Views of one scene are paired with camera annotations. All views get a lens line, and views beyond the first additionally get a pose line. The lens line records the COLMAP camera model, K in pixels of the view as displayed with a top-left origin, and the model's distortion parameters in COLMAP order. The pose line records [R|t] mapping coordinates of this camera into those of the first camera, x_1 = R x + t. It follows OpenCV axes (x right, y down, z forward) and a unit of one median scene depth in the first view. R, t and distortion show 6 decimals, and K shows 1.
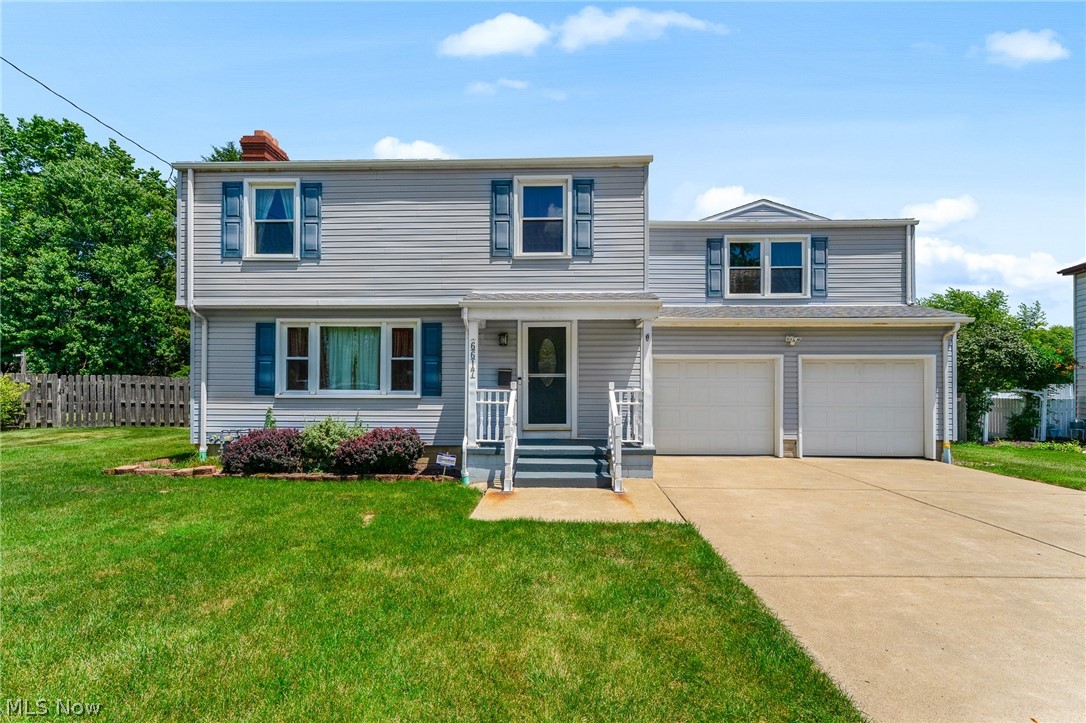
lens RADIAL K [[438.0, 0, 519.8], [0, 438.0, 388.4], [0, 0, 1]] dist [0.002858, -0.001377]
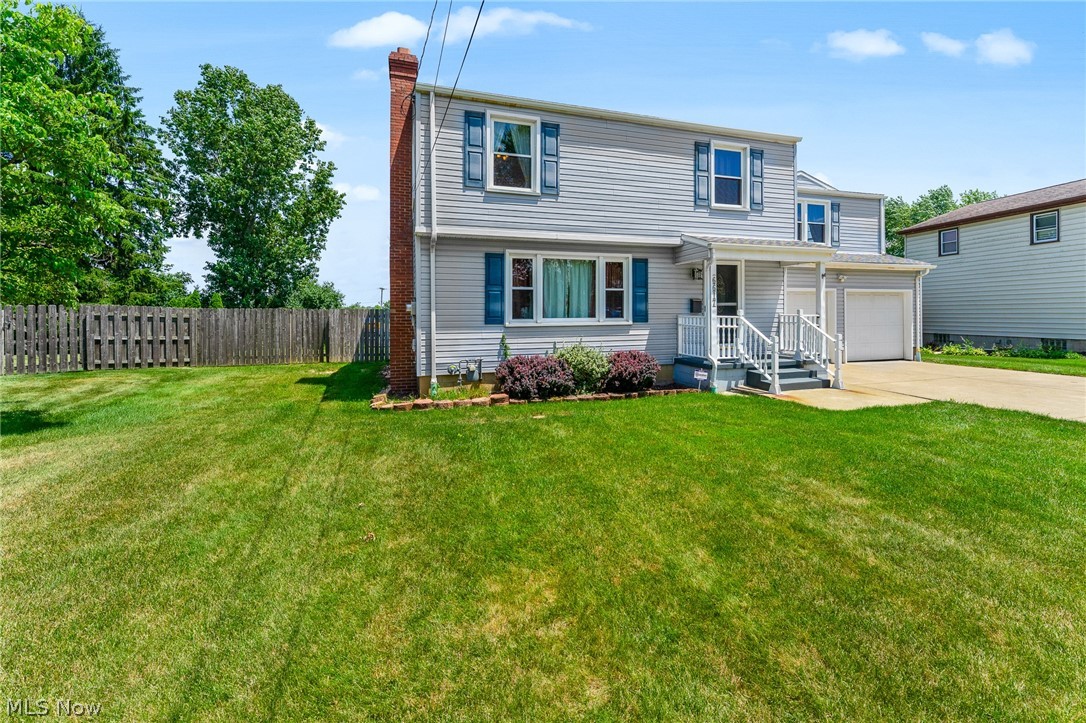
lens RADIAL K [[438.0, 0, 494.2], [0, 438.0, 320.7], [0, 0, 1]] dist [0.002858, -0.001377]
pose [[0.948643, -0.014706, 0.316008, -0.910123], [0.011511, 0.999862, 0.011976, -0.005387], [-0.316140, -0.007723, 0.948681, 0.034942]]
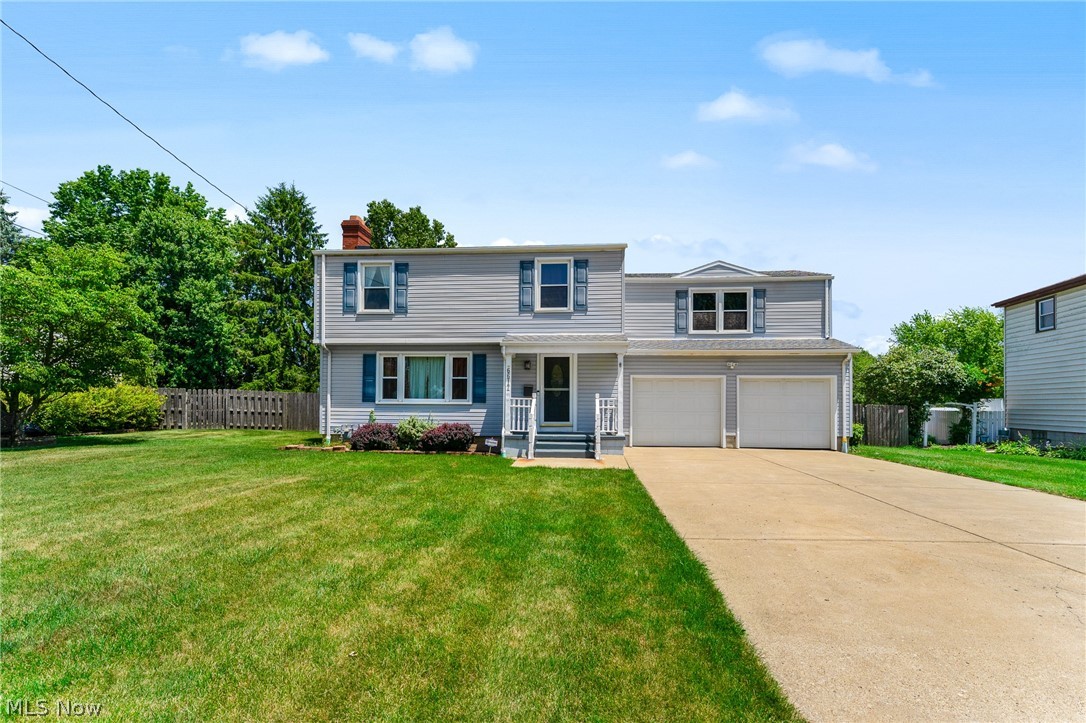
lens RADIAL K [[438.0, 0, 514.5], [0, 438.0, 398.0], [0, 0, 1]] dist [0.002858, -0.001377]
pose [[0.998472, 0.003541, -0.055153, 0.001179], [-0.004391, 0.999873, -0.015306, 0.022130], [0.055091, 0.015525, 0.998361, -0.475264]]
